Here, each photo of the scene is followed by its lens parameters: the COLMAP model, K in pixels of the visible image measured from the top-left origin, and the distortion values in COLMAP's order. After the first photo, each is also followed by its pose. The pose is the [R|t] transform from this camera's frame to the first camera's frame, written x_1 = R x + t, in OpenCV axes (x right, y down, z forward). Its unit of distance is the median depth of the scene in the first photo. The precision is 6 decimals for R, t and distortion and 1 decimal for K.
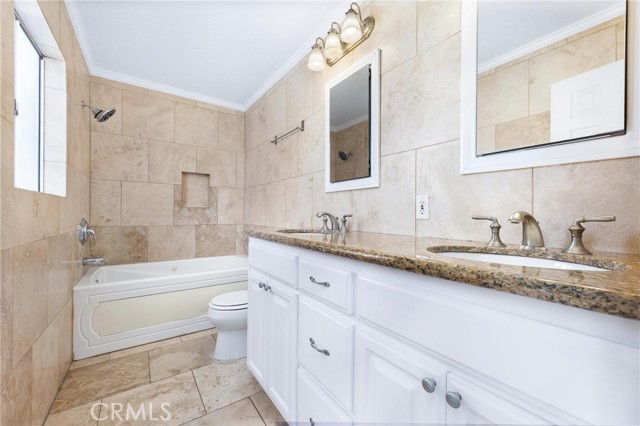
lens RADIAL K [[256.3, 0, 320.0], [0, 256.3, 213.0], [0, 0, 1]] dist [0.002076, 0.000111]
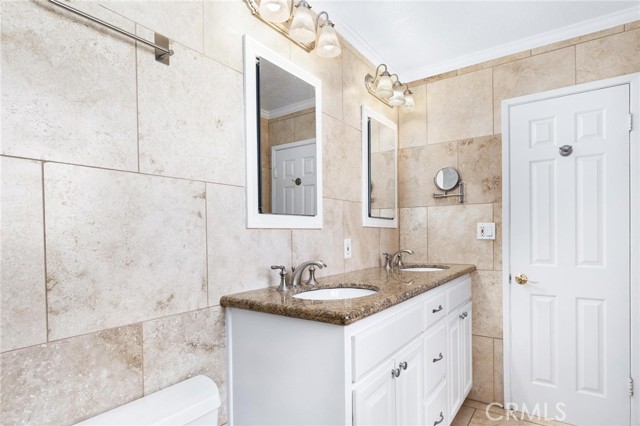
lens RADIAL K [[347.5, 0, 320.3], [0, 347.5, 237.3], [0, 0, 1]] dist [0.000995, 0.000239]
pose [[-0.341717, -0.015725, 0.939671, -0.503812], [0.008586, 0.999766, 0.019853, -0.049471], [-0.939764, 0.014853, -0.341502, 0.746896]]
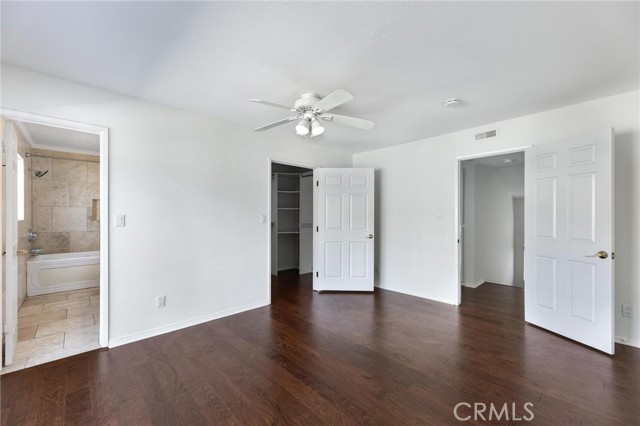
lens RADIAL K [[256.3, 0, 320.0], [0, 256.3, 213.0], [0, 0, 1]] dist [0.002076, 0.000111]
pose [[0.988123, -0.008927, 0.153403, 0.727903], [0.009259, 0.999956, -0.001450, -0.057076], [-0.153384, 0.002853, 0.988163, -0.964935]]
